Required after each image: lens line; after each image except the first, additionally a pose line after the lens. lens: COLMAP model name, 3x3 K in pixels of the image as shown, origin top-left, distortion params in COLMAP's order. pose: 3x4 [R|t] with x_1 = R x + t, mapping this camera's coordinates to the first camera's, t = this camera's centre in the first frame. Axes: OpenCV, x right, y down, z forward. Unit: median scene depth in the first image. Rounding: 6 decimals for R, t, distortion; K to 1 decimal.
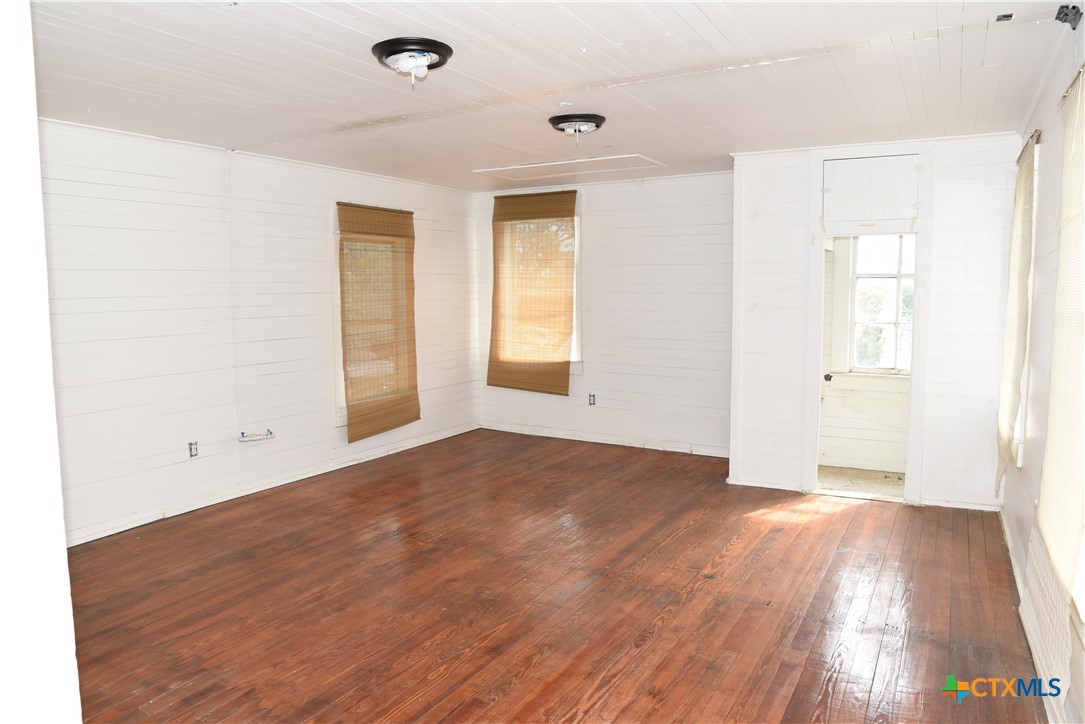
lens RADIAL K [[760.8, 0, 547.9], [0, 760.8, 365.9], [0, 0, 1]] dist [-0.103399, 0.053710]
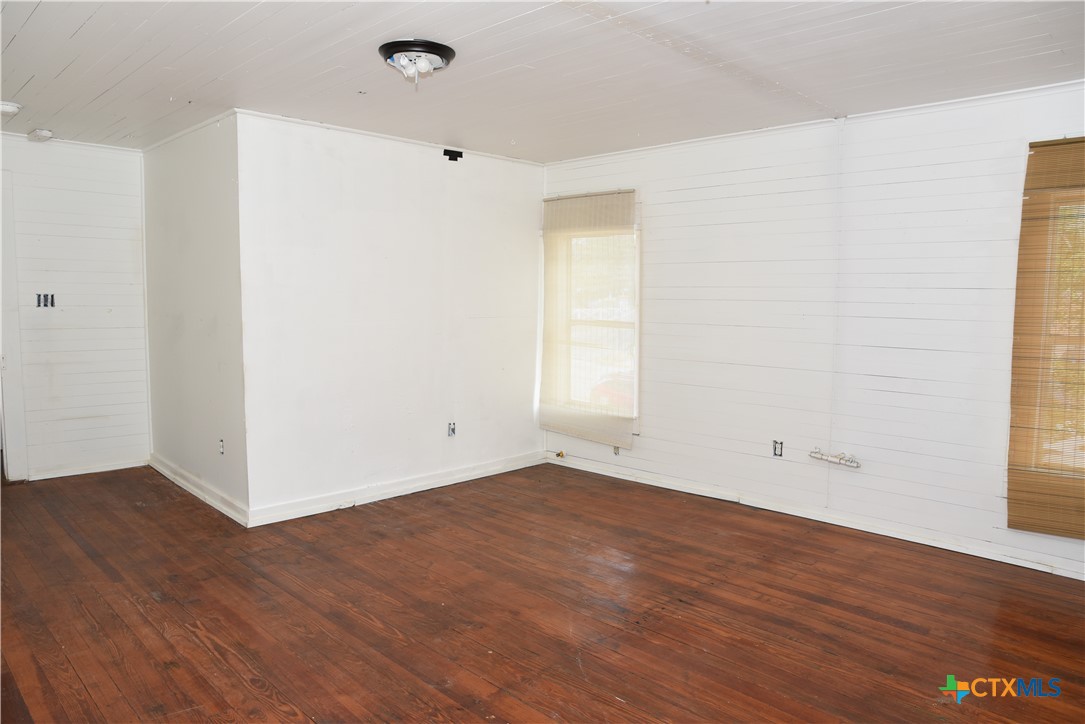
lens RADIAL K [[760.8, 0, 553.7], [0, 760.8, 358.9], [0, 0, 1]] dist [-0.103399, 0.053710]
pose [[-0.295069, 0.085294, -0.951661, 0.691411], [-0.097718, 0.988091, 0.118858, -0.118856], [0.950466, 0.128066, -0.283221, 1.305048]]
